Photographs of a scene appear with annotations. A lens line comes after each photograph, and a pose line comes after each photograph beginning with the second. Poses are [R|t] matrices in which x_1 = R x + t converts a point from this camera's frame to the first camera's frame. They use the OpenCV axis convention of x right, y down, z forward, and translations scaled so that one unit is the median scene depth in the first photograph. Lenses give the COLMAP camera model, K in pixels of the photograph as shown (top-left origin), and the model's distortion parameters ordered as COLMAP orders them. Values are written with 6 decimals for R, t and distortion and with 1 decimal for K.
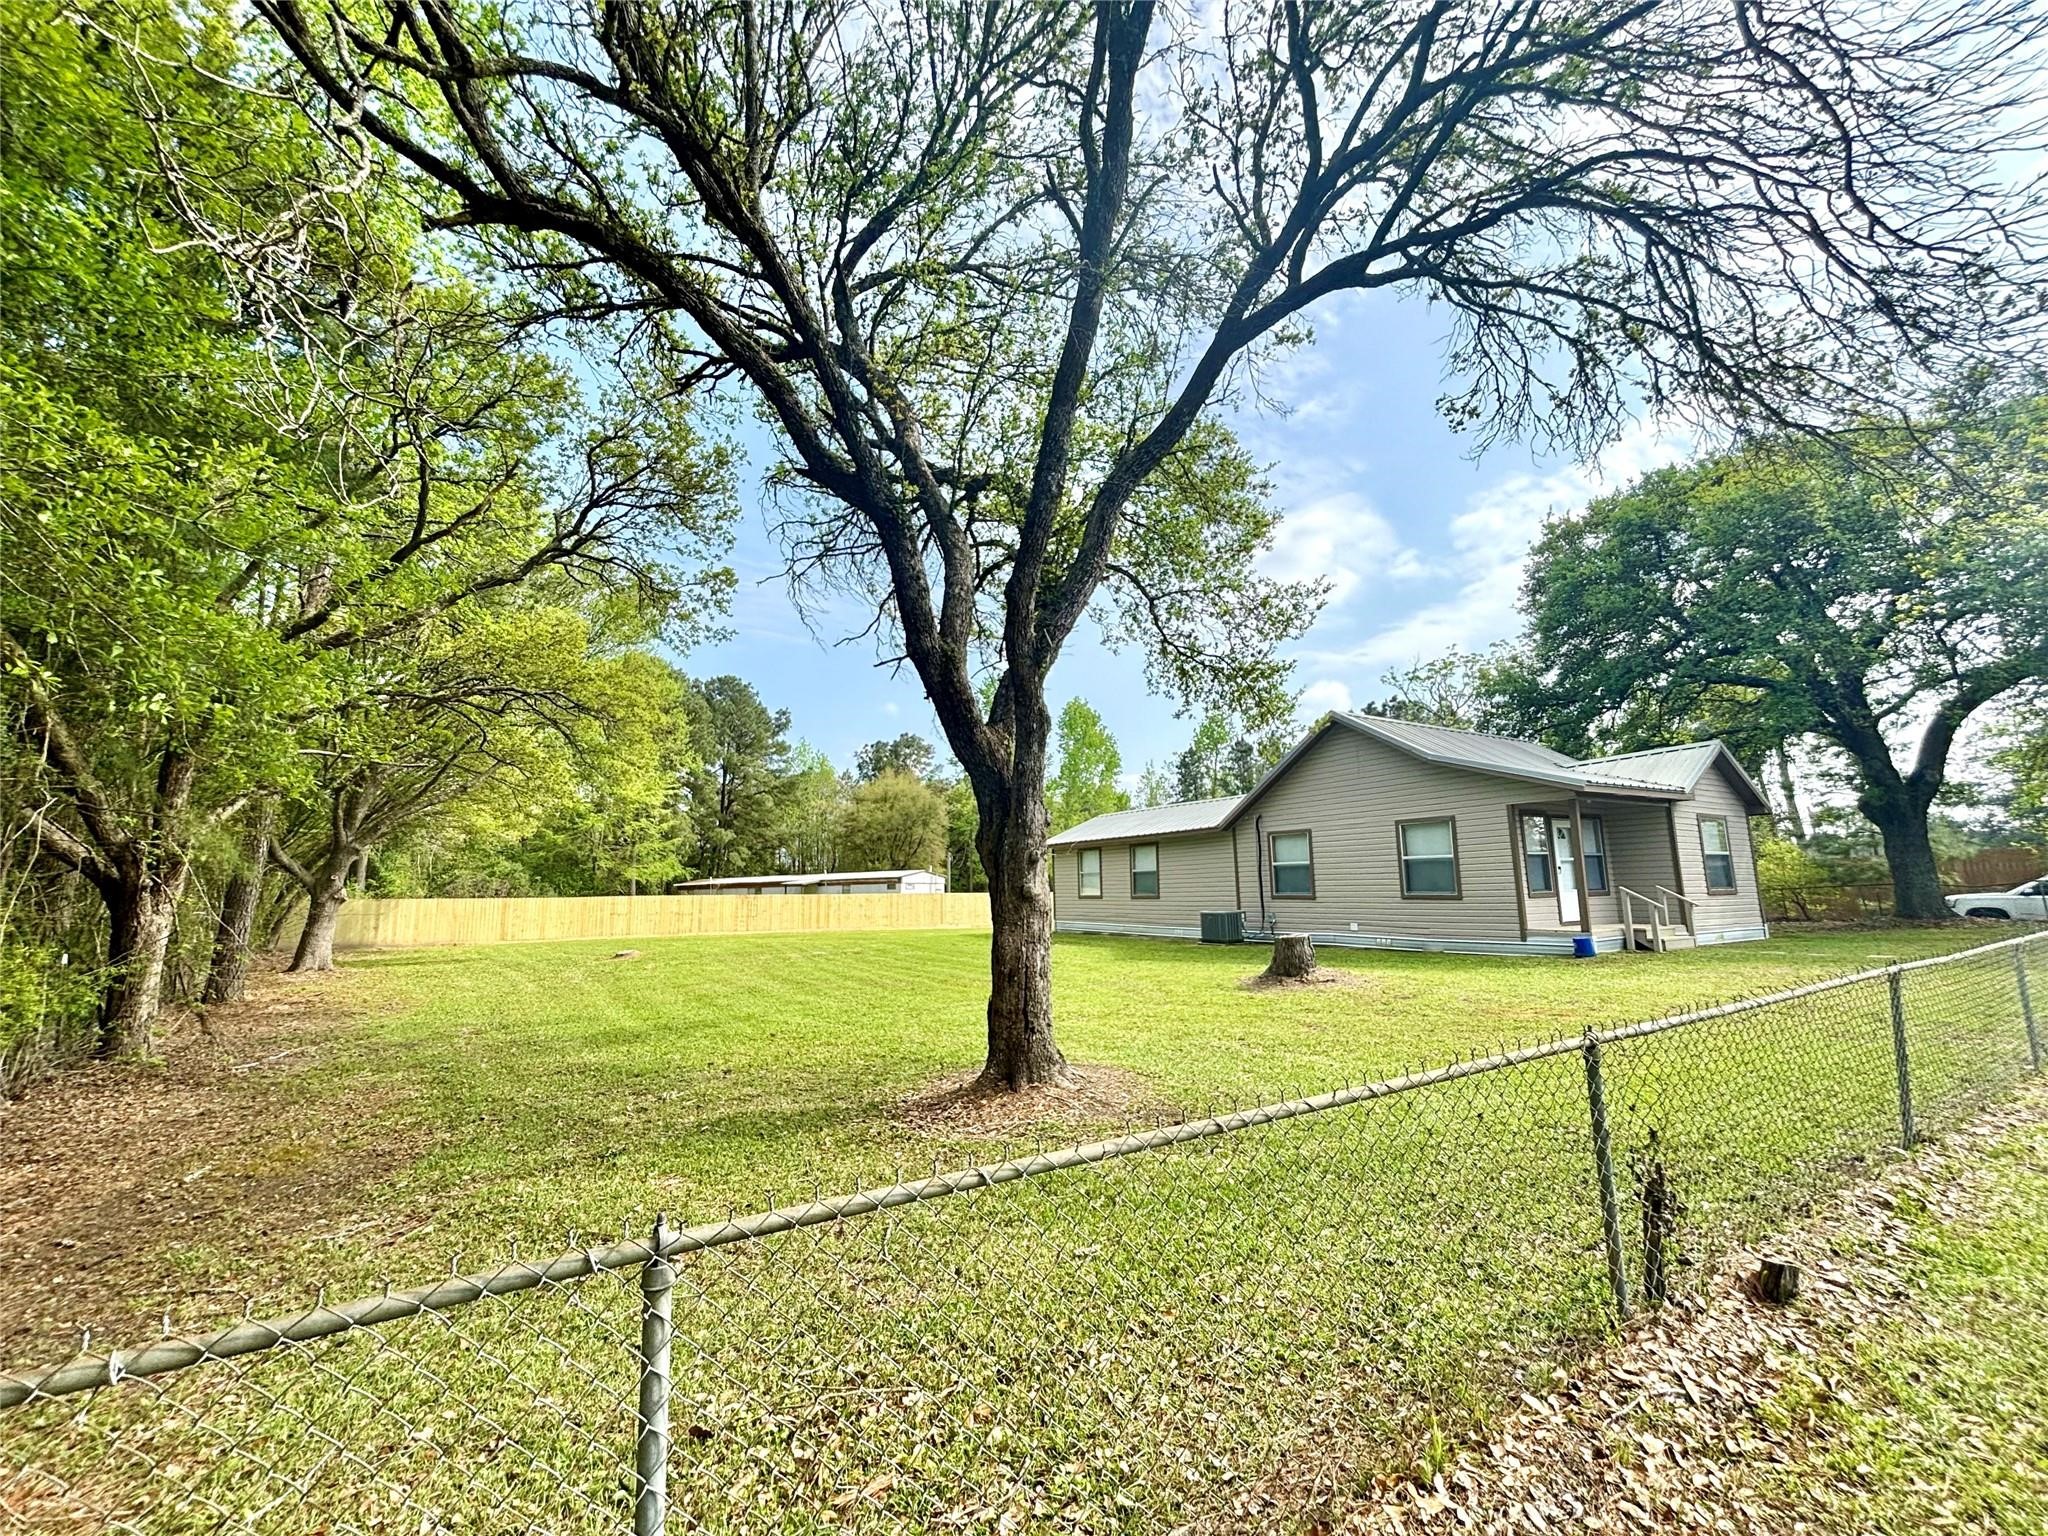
lens RADIAL K [[824.4, 0, 1031.0], [0, 824.4, 760.7], [0, 0, 1]] dist [0.000935, 0.000146]
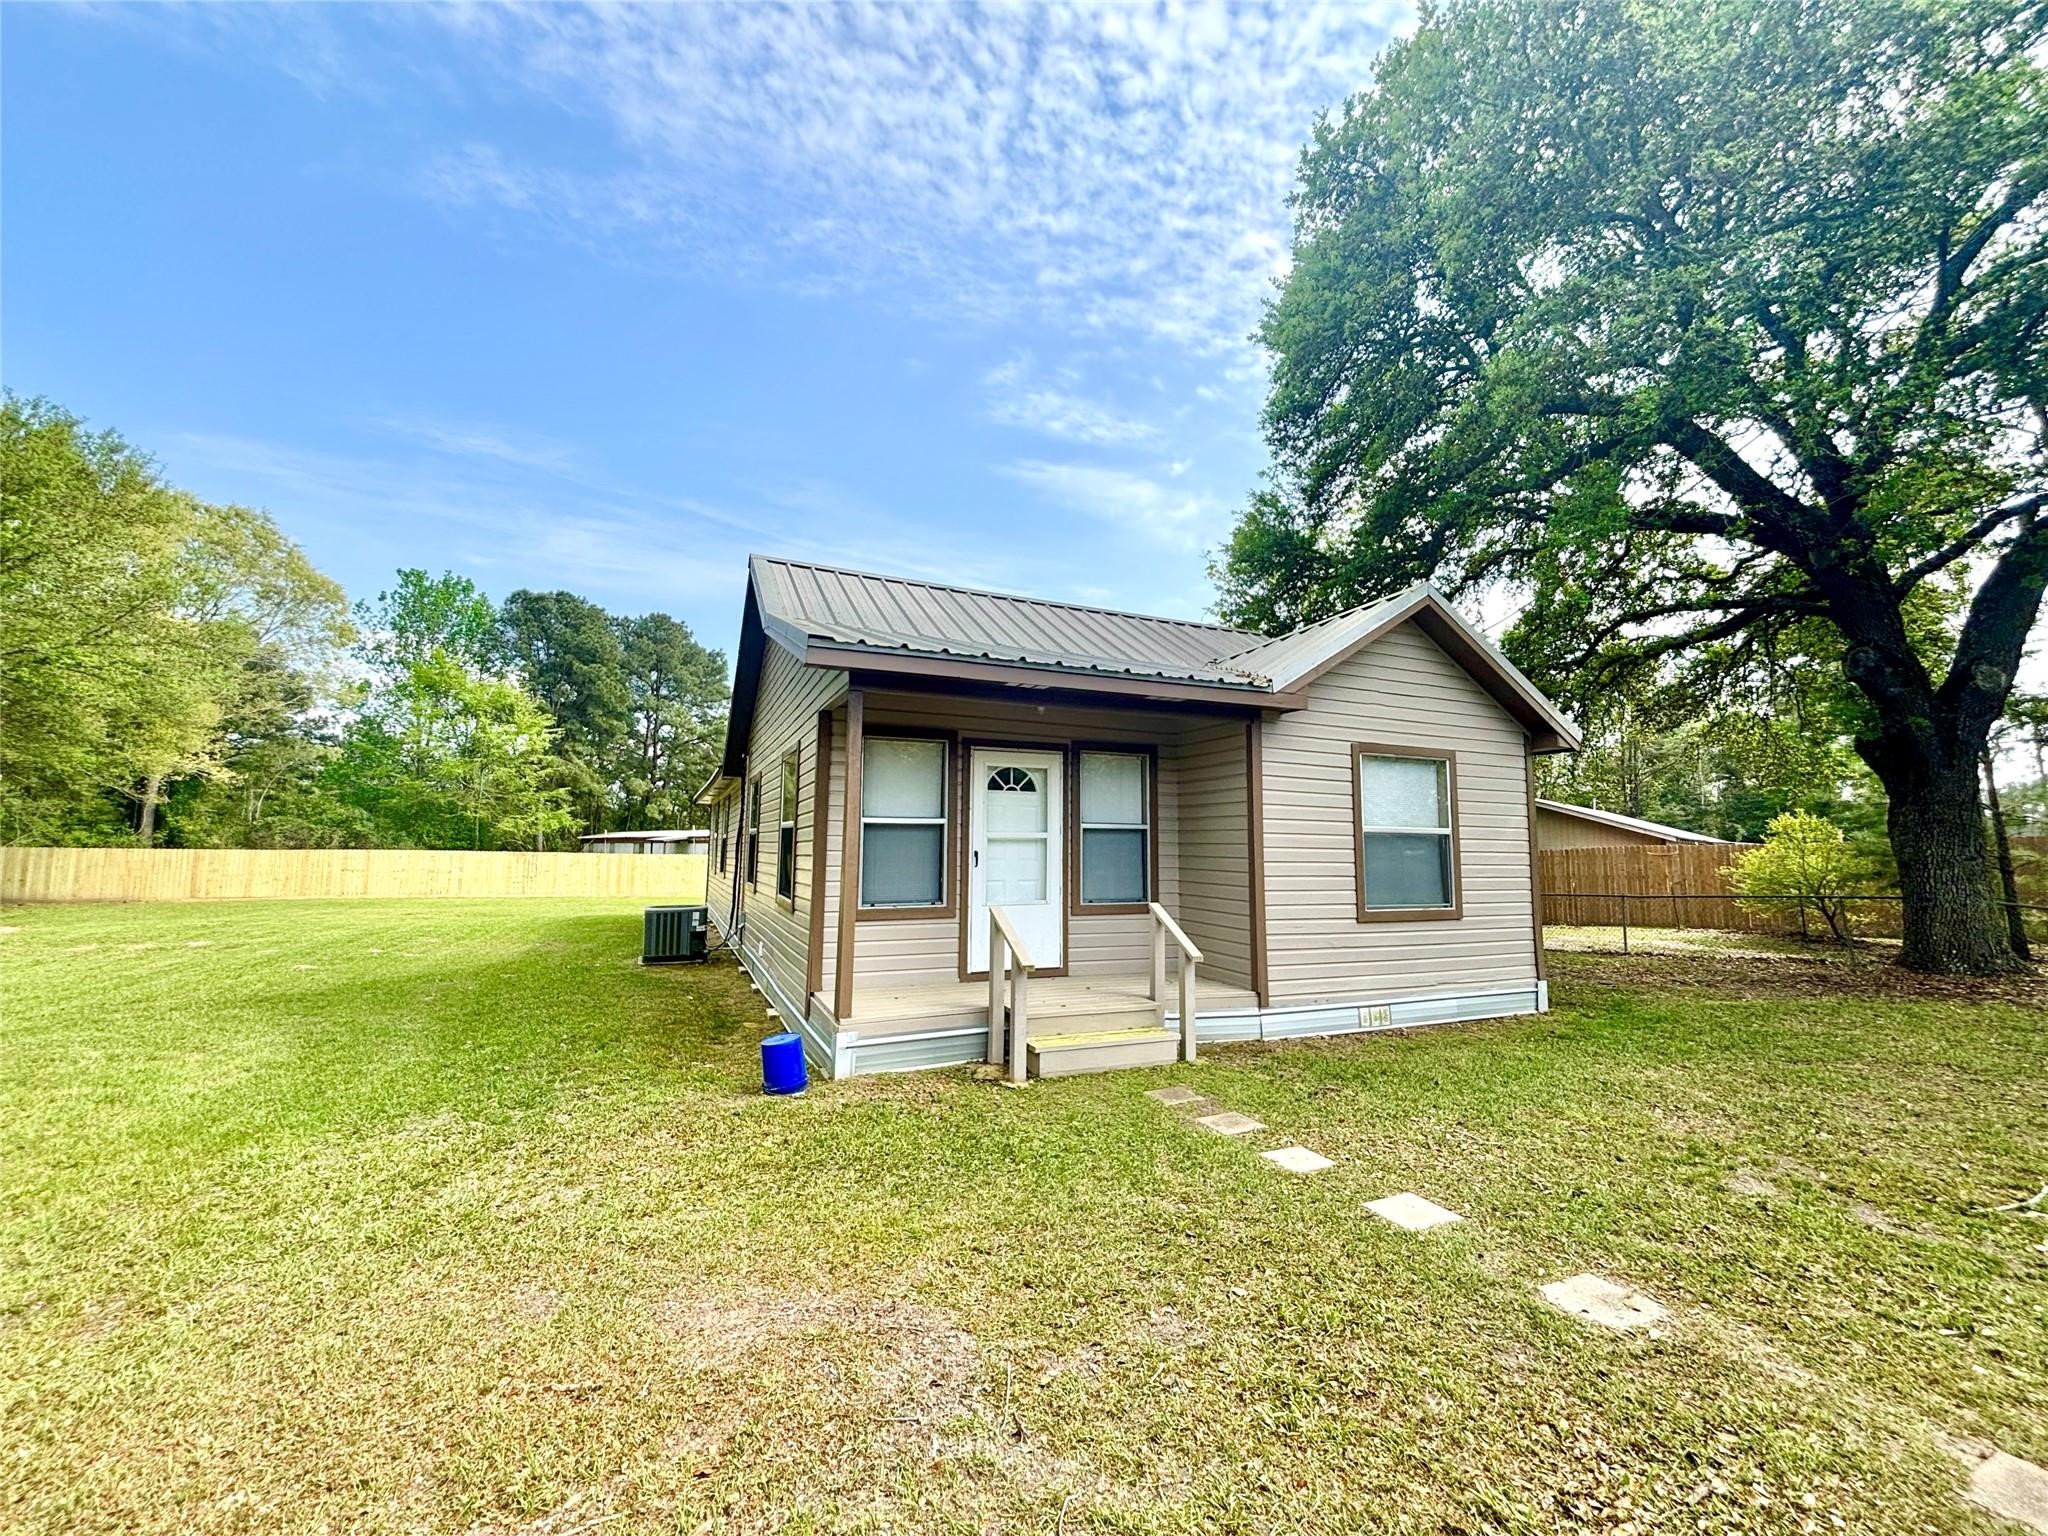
lens RADIAL K [[824.4, 0, 1031.0], [0, 824.4, 760.7], [0, 0, 1]] dist [0.000935, 0.000146]
pose [[0.995616, 0.014063, -0.092474, 0.279284], [-0.009413, 0.998678, 0.050528, 0.021958], [0.093063, -0.049436, 0.994432, 0.220859]]
